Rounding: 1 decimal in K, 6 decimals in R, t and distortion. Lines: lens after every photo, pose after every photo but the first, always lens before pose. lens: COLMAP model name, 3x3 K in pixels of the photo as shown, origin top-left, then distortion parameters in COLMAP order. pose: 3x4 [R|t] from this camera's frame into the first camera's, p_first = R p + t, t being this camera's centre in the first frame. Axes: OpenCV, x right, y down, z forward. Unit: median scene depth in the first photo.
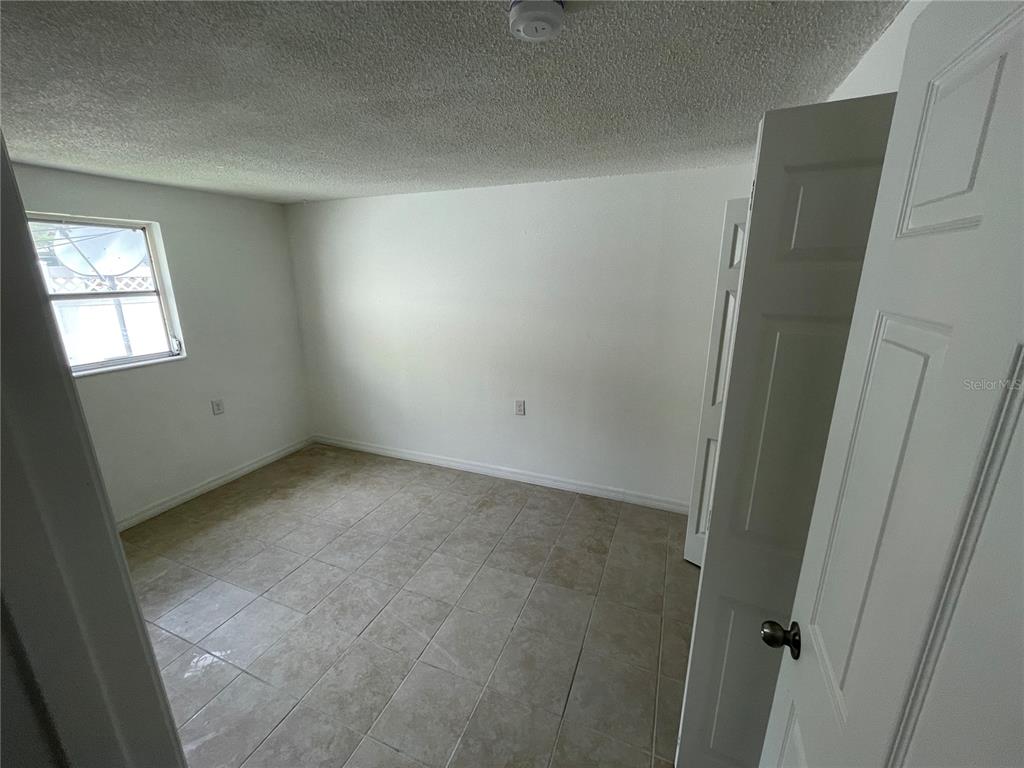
lens RADIAL K [[413.0, 0, 508.5], [0, 413.0, 386.0], [0, 0, 1]] dist [-0.008626, 0.000300]
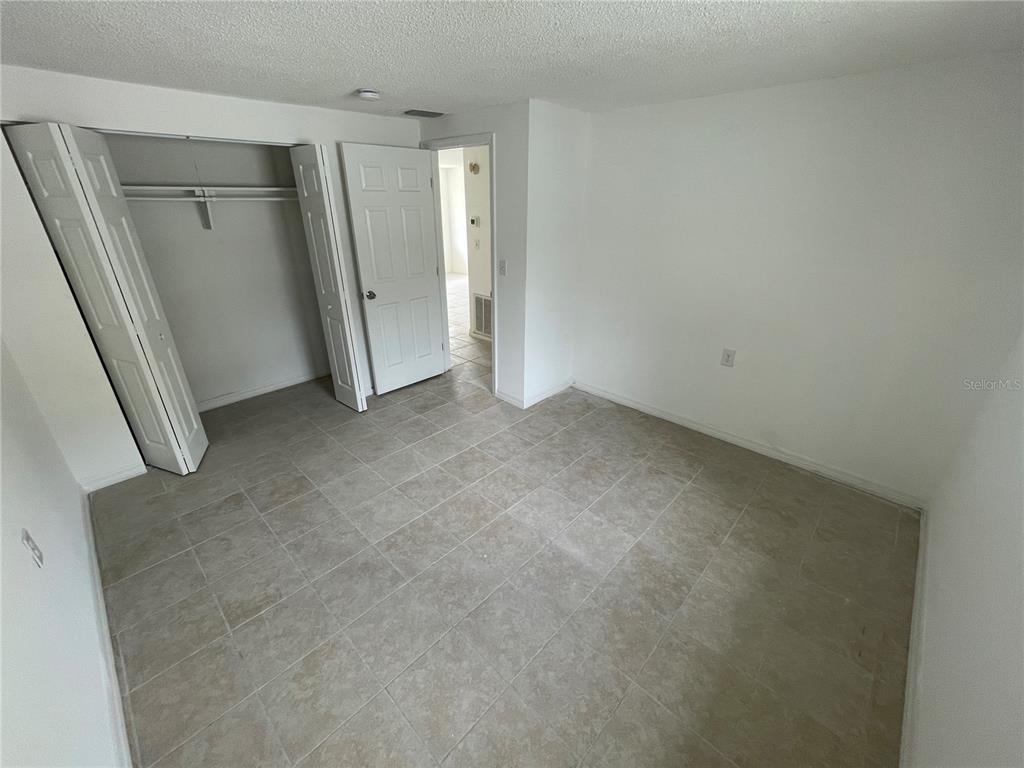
lens RADIAL K [[413.0, 0, 512.4], [0, 413.0, 381.9], [0, 0, 1]] dist [-0.008626, 0.000300]
pose [[-0.934632, -0.146838, 0.323886, -0.644235], [0.090973, 0.781741, 0.616932, -0.348162], [-0.343784, 0.606069, -0.717282, 1.246165]]
